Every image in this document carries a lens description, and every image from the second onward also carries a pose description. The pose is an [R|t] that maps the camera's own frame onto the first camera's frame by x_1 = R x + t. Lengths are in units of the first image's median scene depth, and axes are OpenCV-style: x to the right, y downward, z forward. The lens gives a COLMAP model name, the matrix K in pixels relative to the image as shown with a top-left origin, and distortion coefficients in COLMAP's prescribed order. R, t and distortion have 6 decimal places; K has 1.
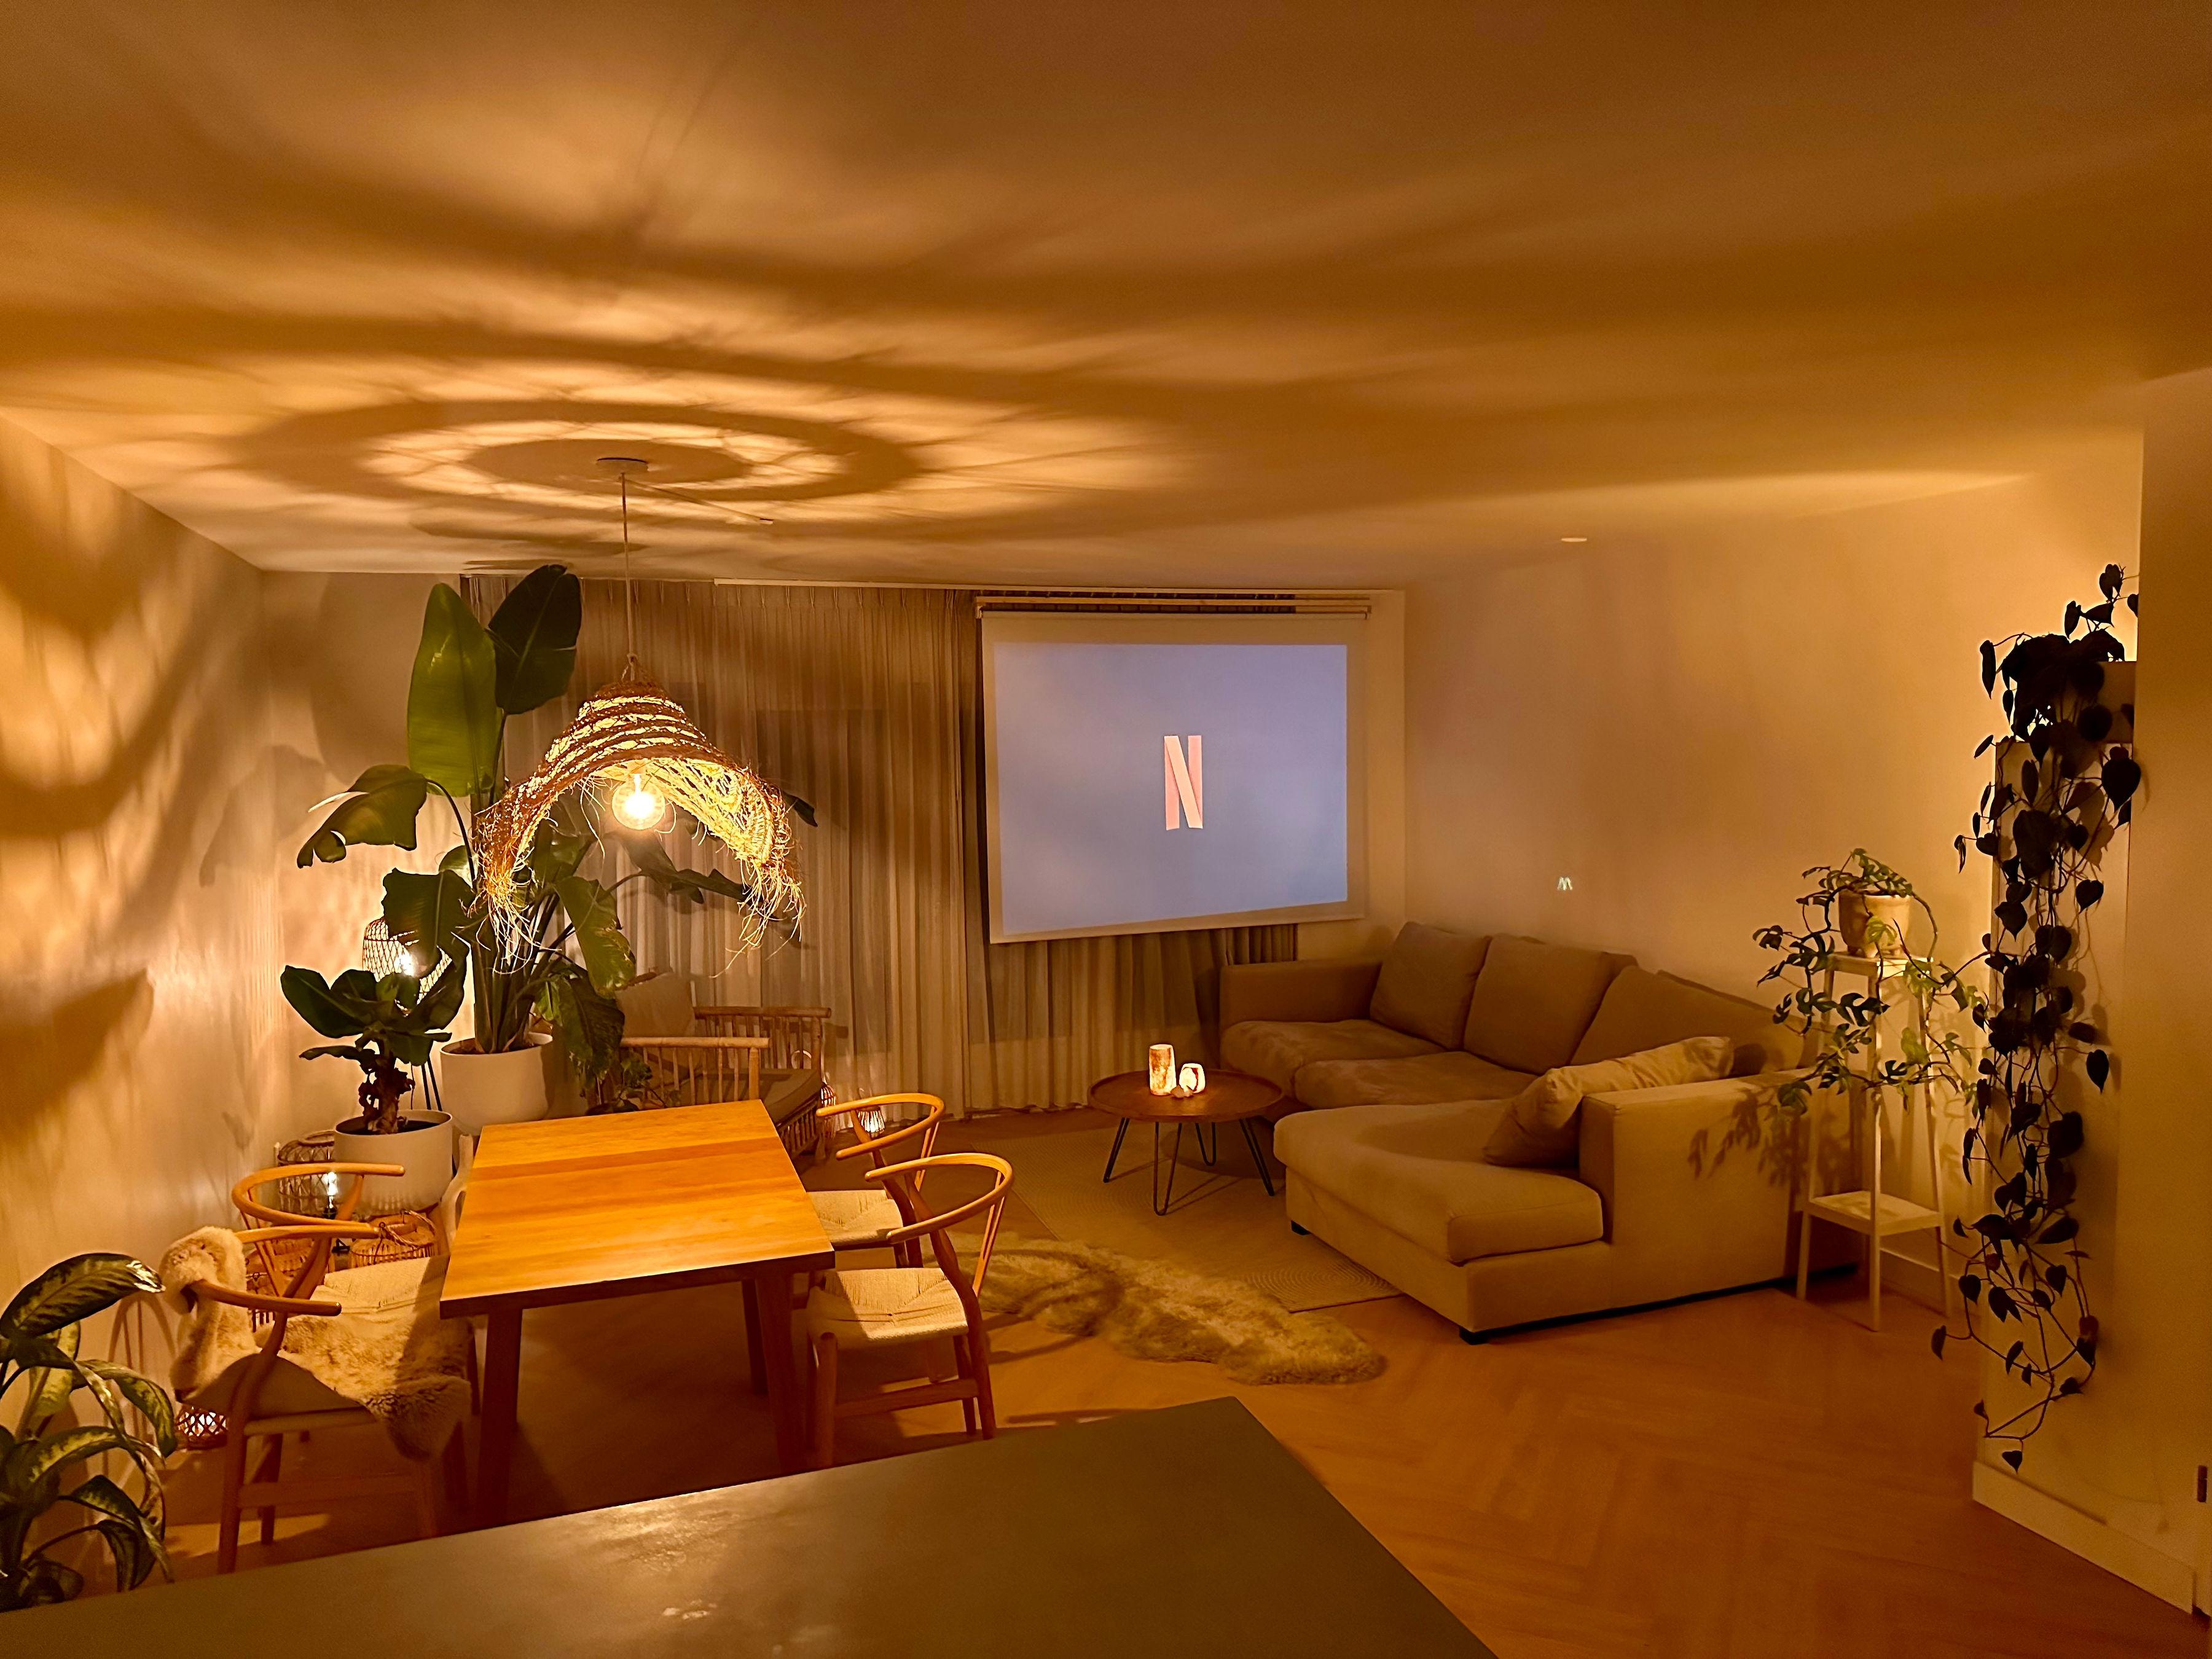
lens RADIAL K [[1550.1, 0, 1125.3], [0, 1550.1, 889.0], [0, 0, 1]] dist [0.051956, -0.043716]
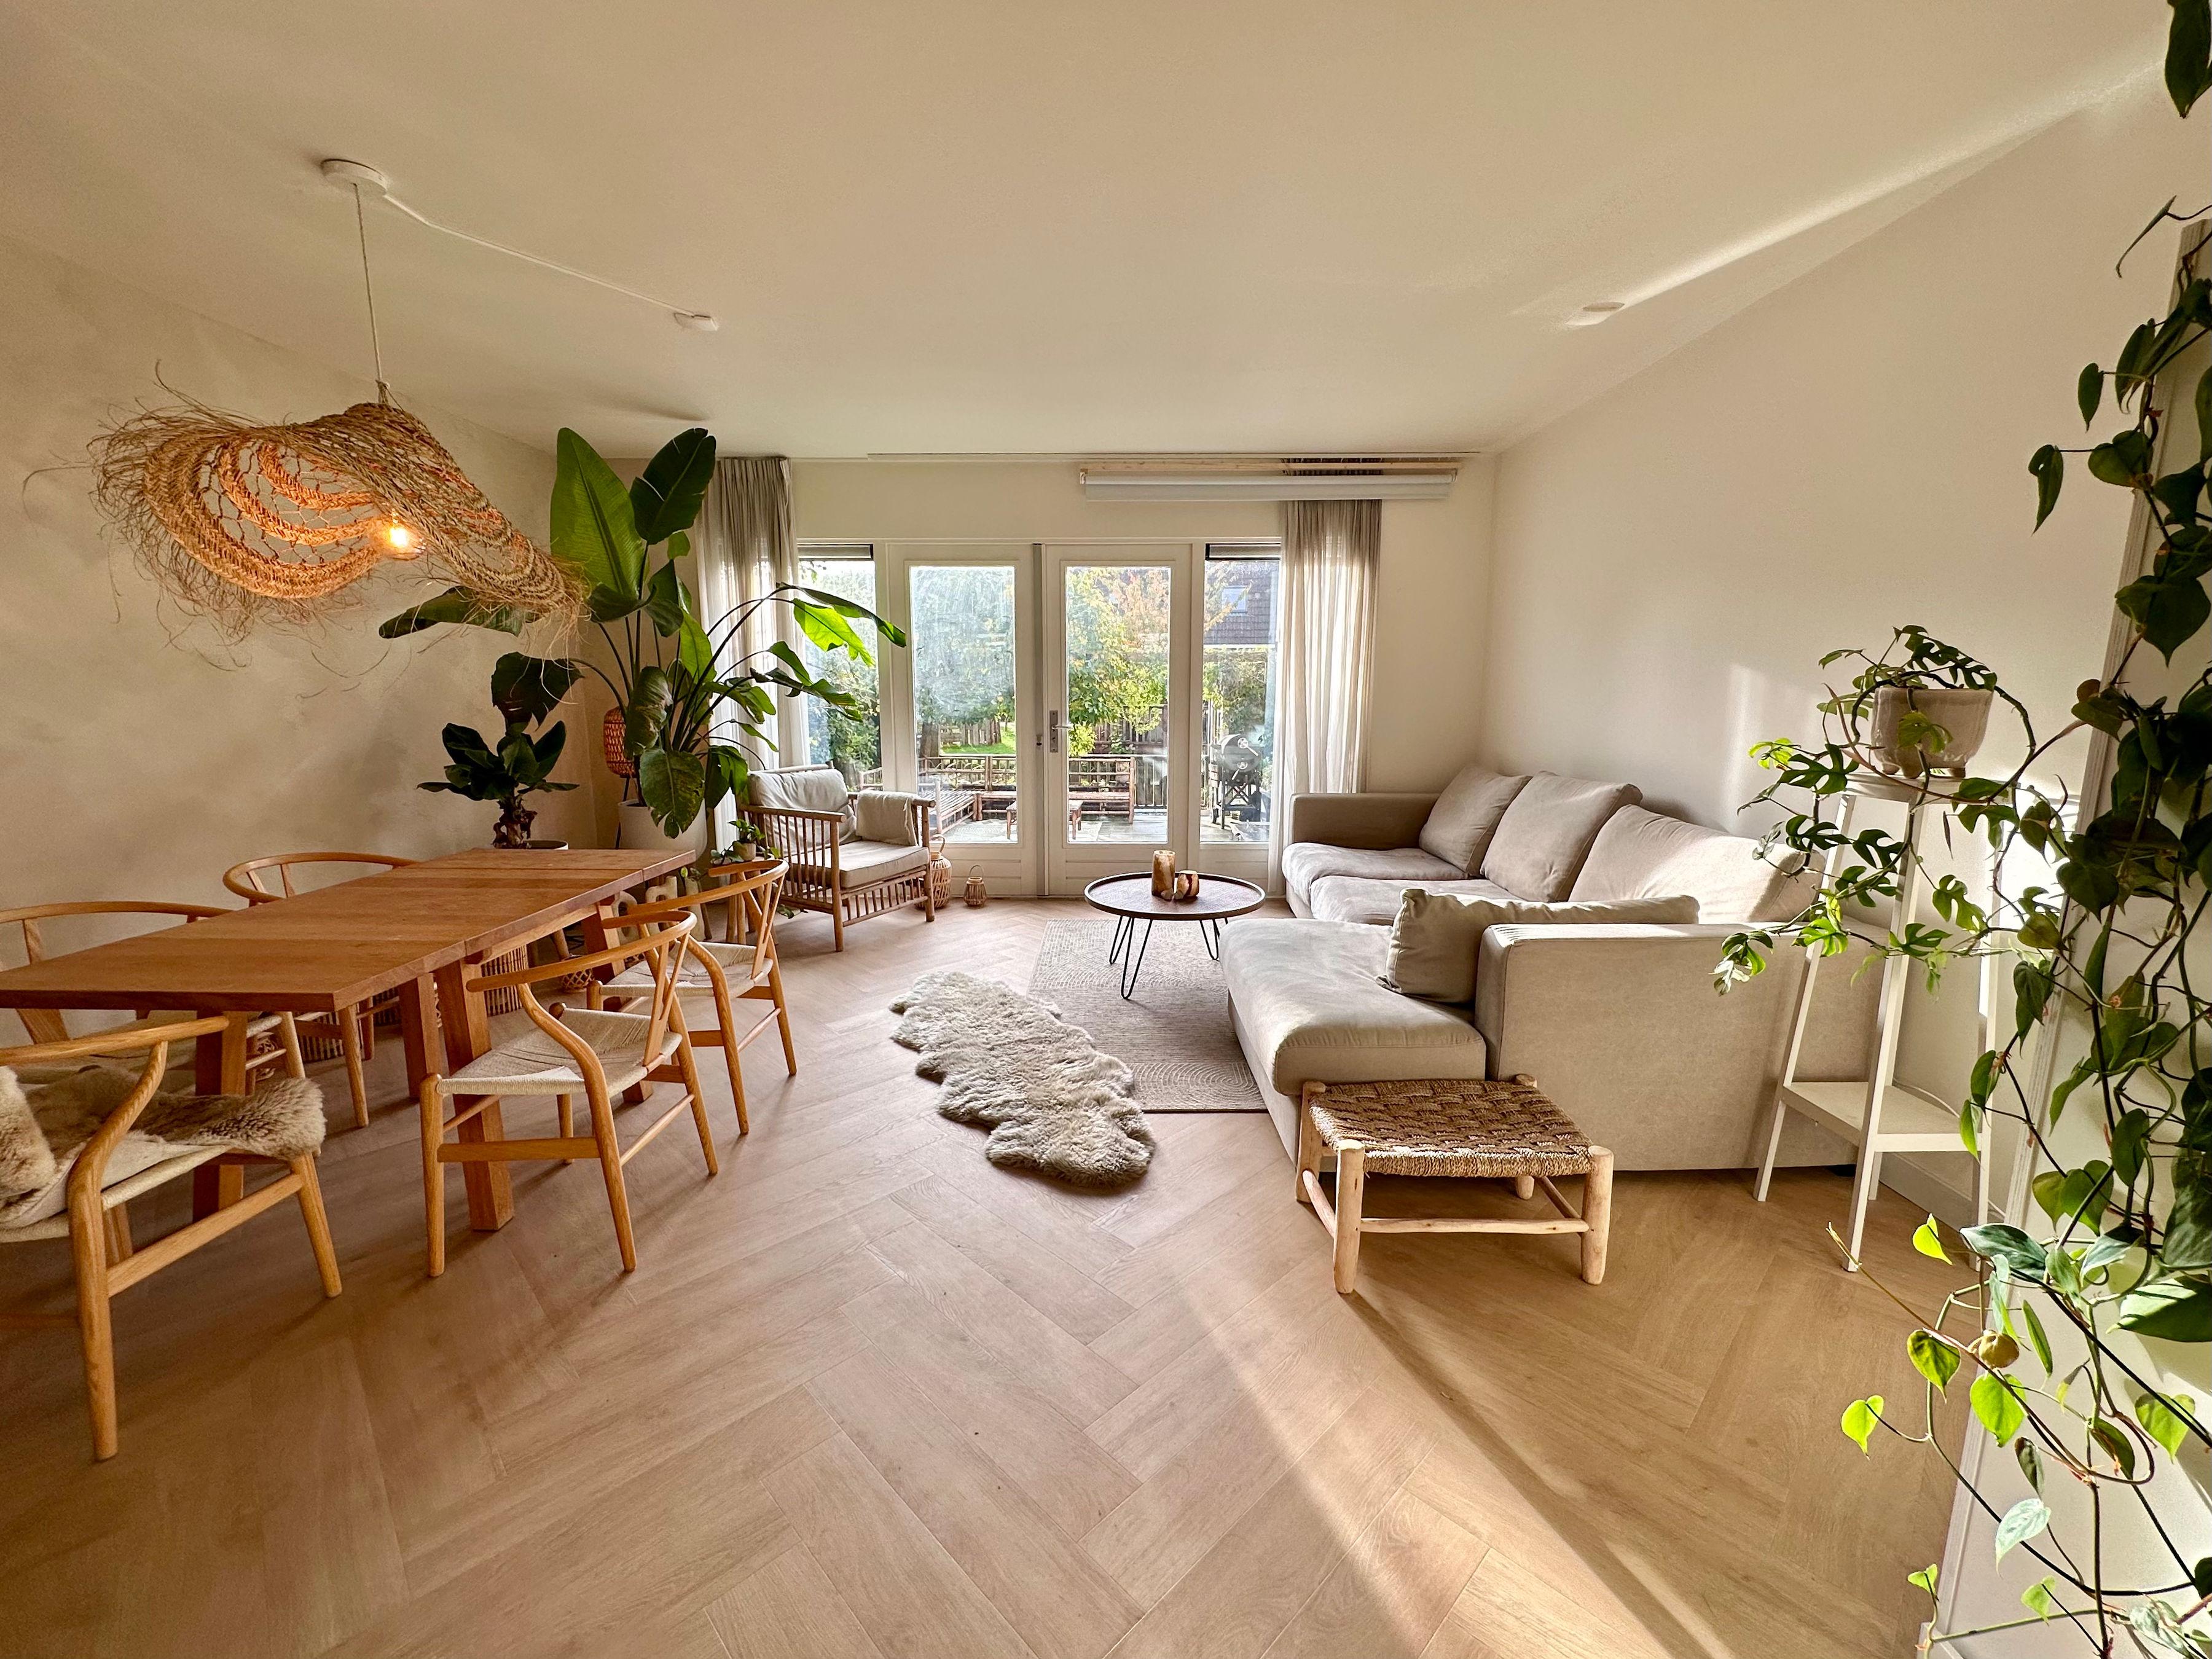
lens RADIAL K [[882.3, 0, 1120.1], [0, 882.3, 850.1], [0, 0, 1]] dist [-0.000546, -0.000179]
pose [[0.928851, 0.083034, -0.361029, 0.288240], [-0.052958, 0.994309, 0.092435, 0.059024], [0.366650, -0.066739, 0.927962, 0.488719]]
